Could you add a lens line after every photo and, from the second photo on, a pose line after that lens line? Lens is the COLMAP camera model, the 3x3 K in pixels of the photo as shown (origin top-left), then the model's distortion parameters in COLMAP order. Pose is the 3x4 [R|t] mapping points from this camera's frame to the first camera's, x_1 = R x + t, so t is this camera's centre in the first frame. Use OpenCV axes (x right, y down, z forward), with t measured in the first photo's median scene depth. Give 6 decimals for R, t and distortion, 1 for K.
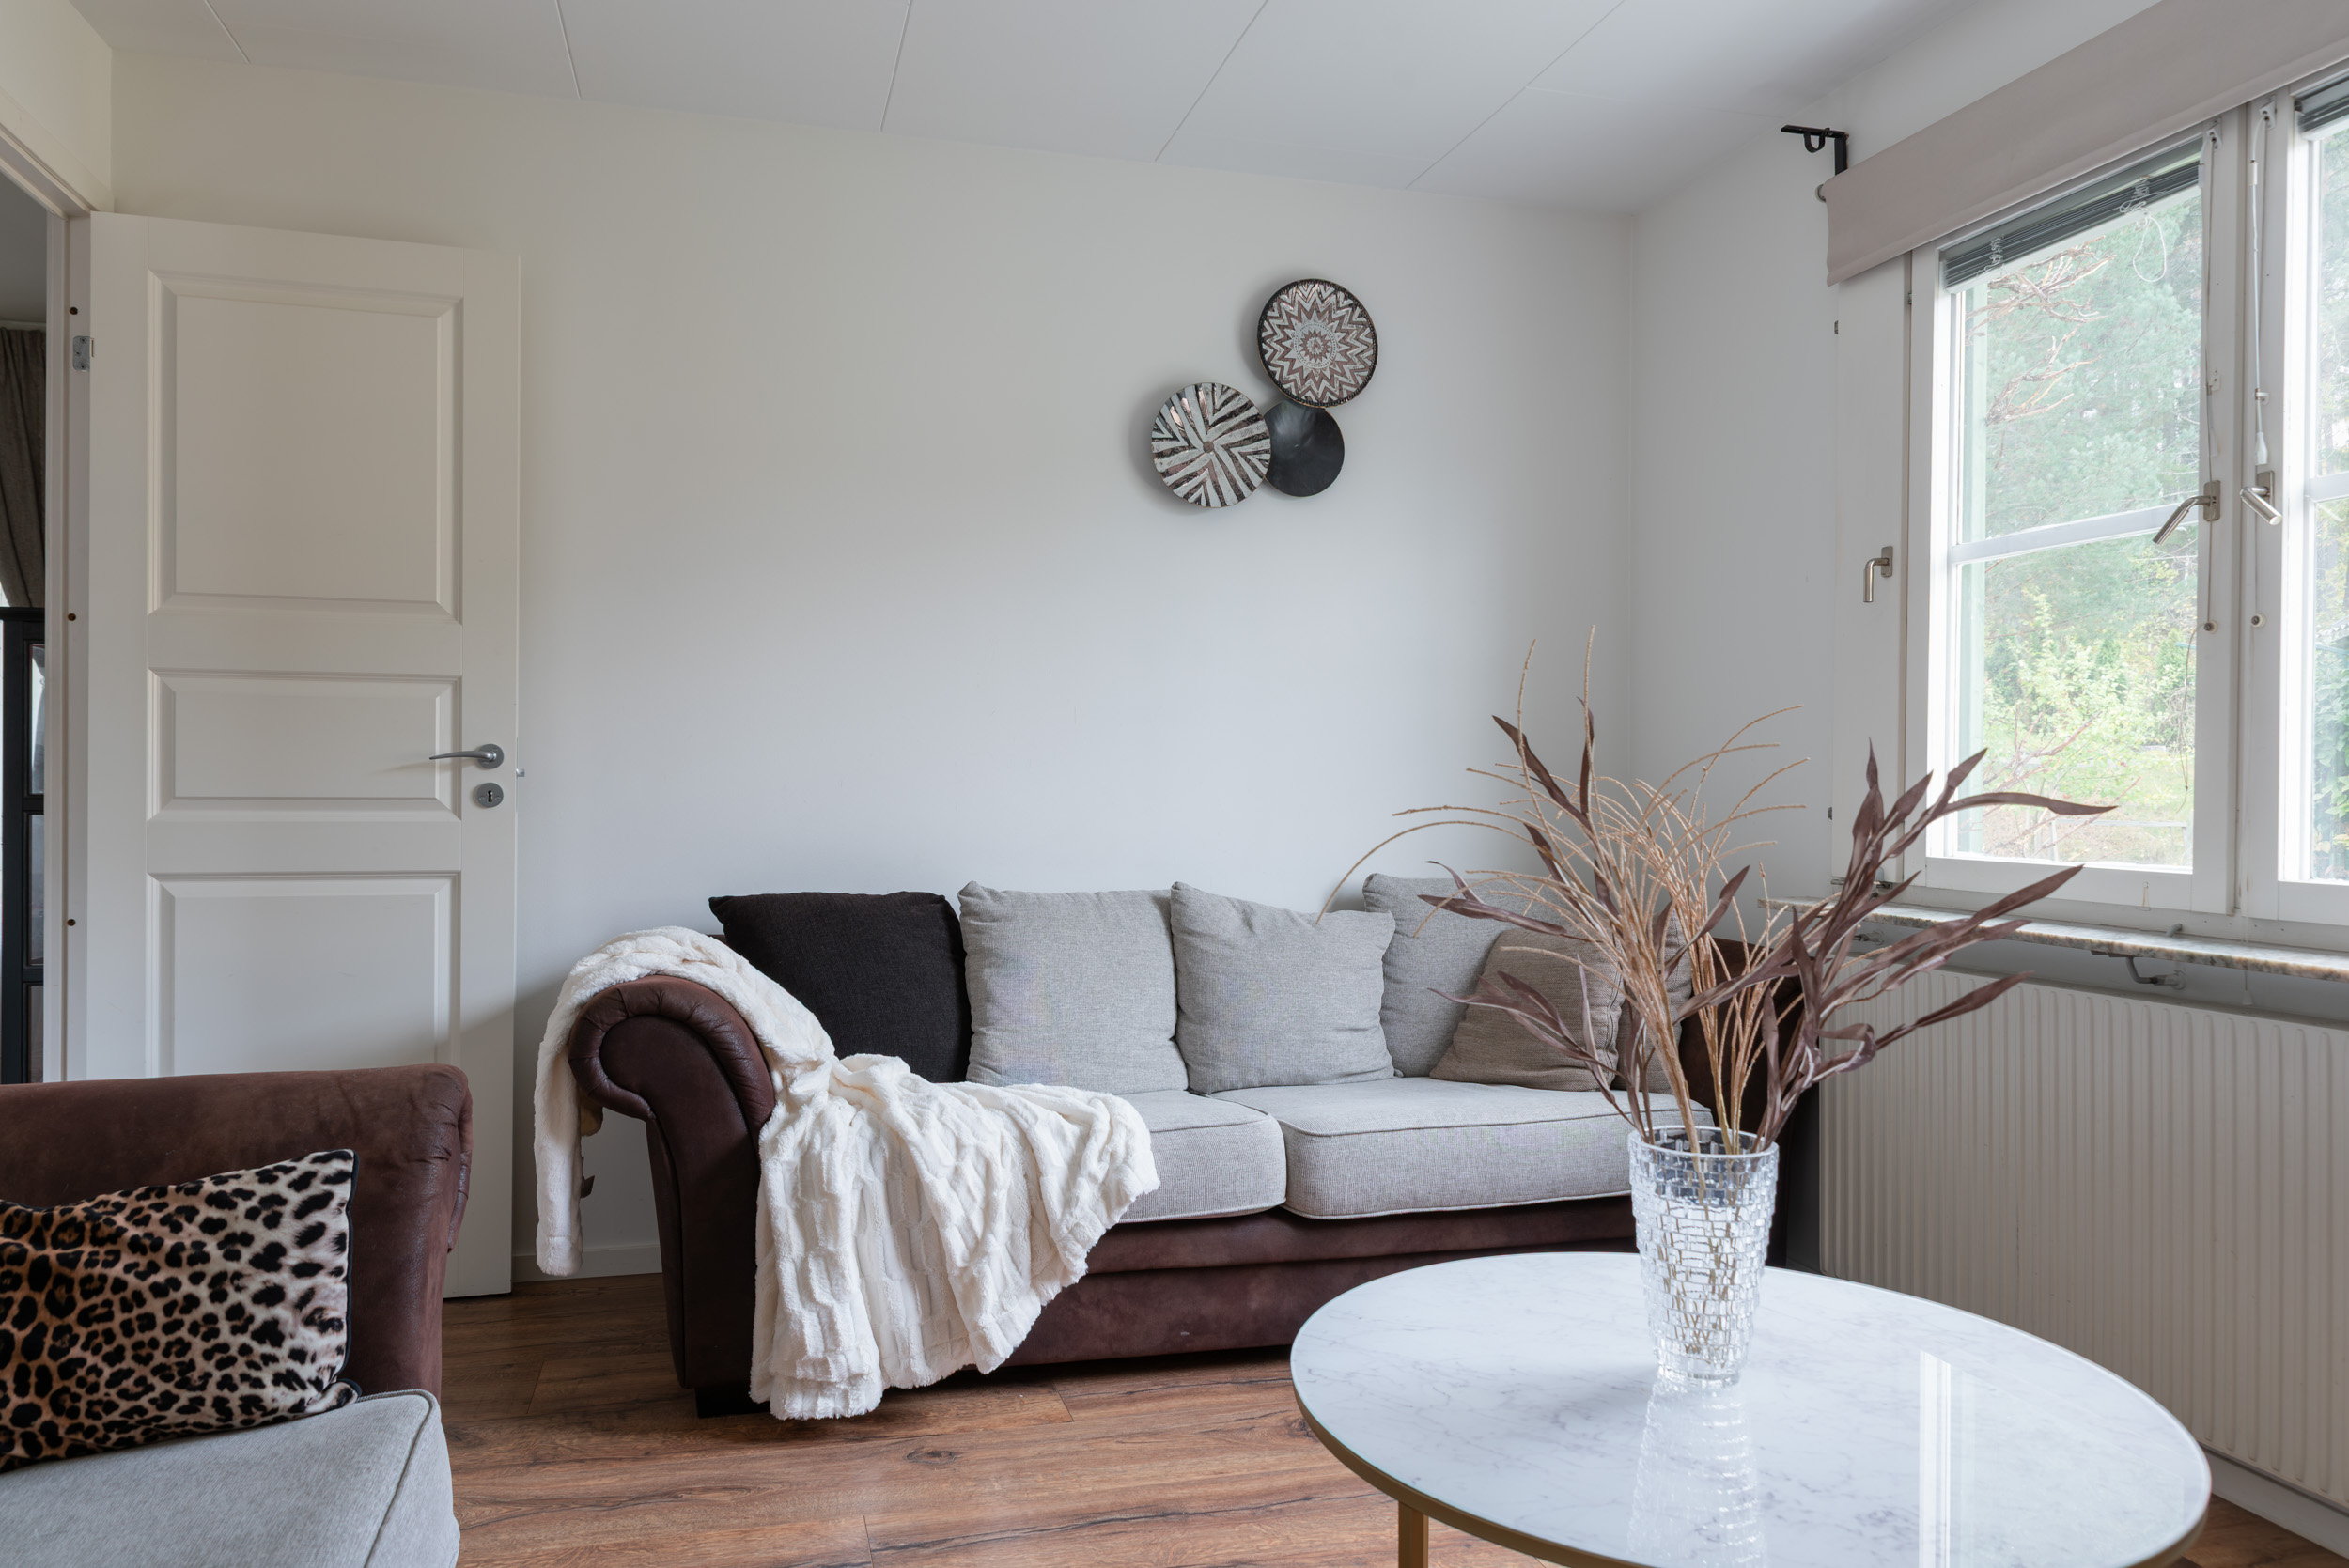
lens RADIAL K [[1603.0, 0, 1174.5], [0, 1603.0, 784.0], [0, 0, 1]] dist [0.036512, -0.000280]
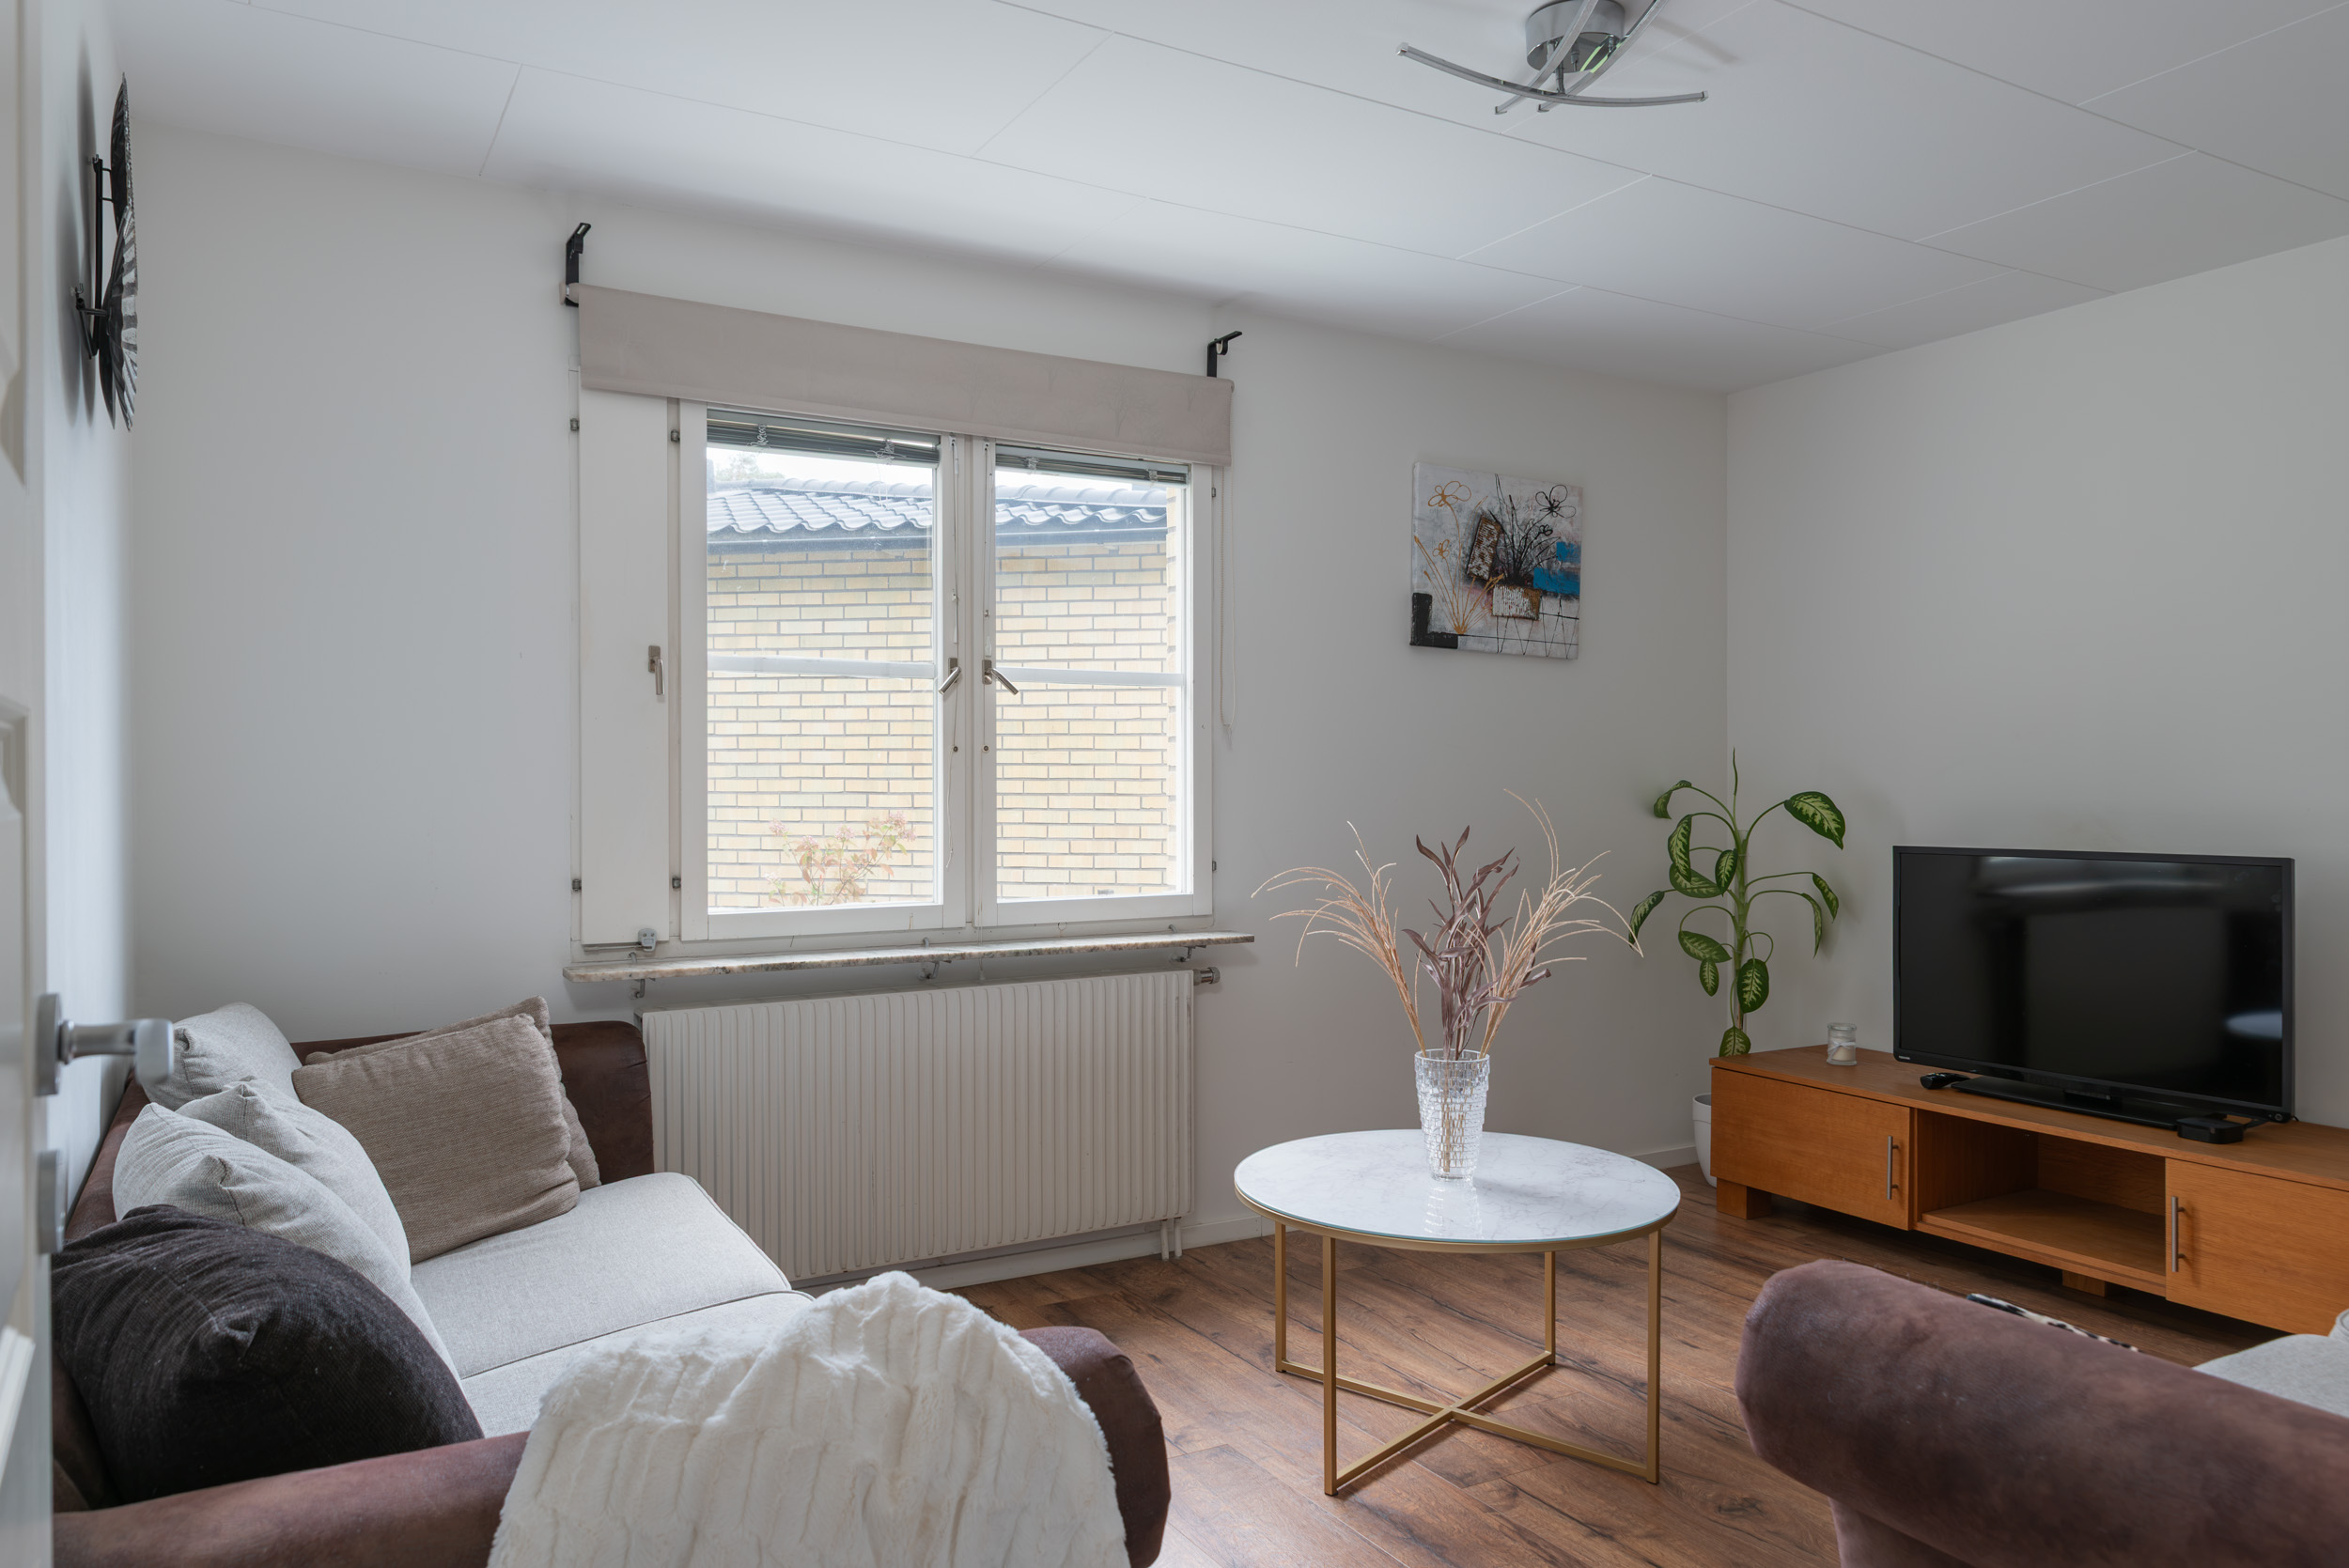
lens RADIAL K [[1603.0, 0, 1174.5], [0, 1603.0, 784.0], [0, 0, 1]] dist [0.036512, -0.000280]
pose [[-0.224470, -0.011184, 0.974417, -0.929369], [0.002433, 0.999925, 0.012037, -0.078587], [-0.974478, 0.005073, -0.224426, 1.125494]]
